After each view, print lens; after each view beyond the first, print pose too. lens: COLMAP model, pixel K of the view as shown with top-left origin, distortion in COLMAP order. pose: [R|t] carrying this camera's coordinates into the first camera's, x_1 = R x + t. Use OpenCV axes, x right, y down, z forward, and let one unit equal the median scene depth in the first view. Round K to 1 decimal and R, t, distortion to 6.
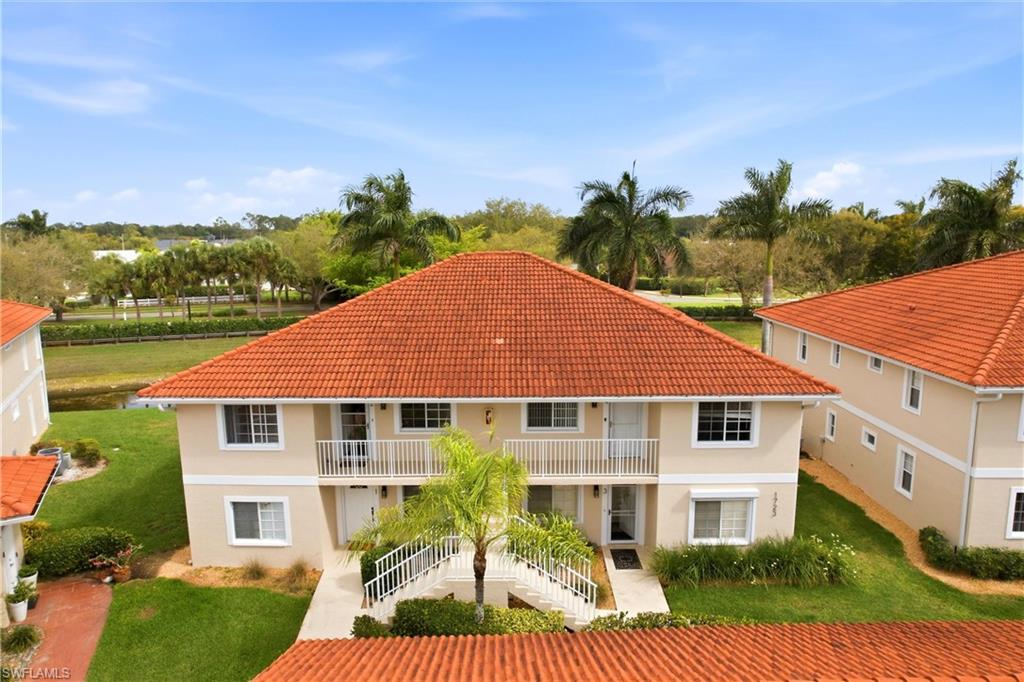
lens RADIAL K [[653.7, 0, 512.0], [0, 653.7, 341.0], [0, 0, 1]] dist [-0.086684, 0.076250]
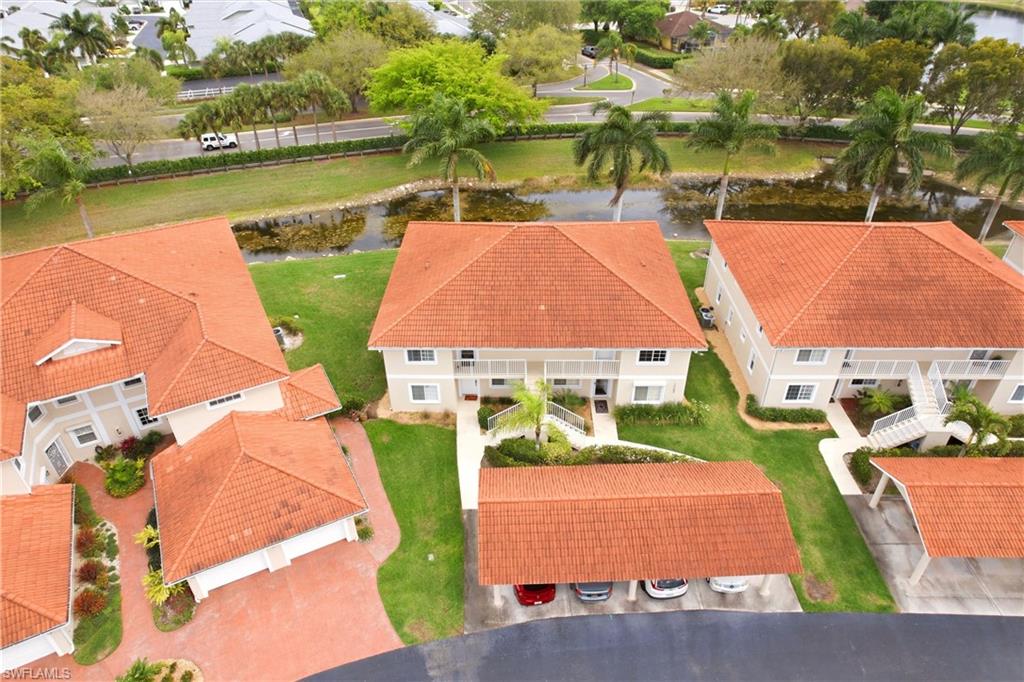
lens RADIAL K [[653.7, 0, 512.0], [0, 653.7, 341.0], [0, 0, 1]] dist [-0.086684, 0.076250]
pose [[0.999993, 0.003719, -0.001050, -0.112690], [-0.002900, 0.901860, 0.432019, -0.784768], [0.002554, -0.432013, 0.901864, -0.824473]]
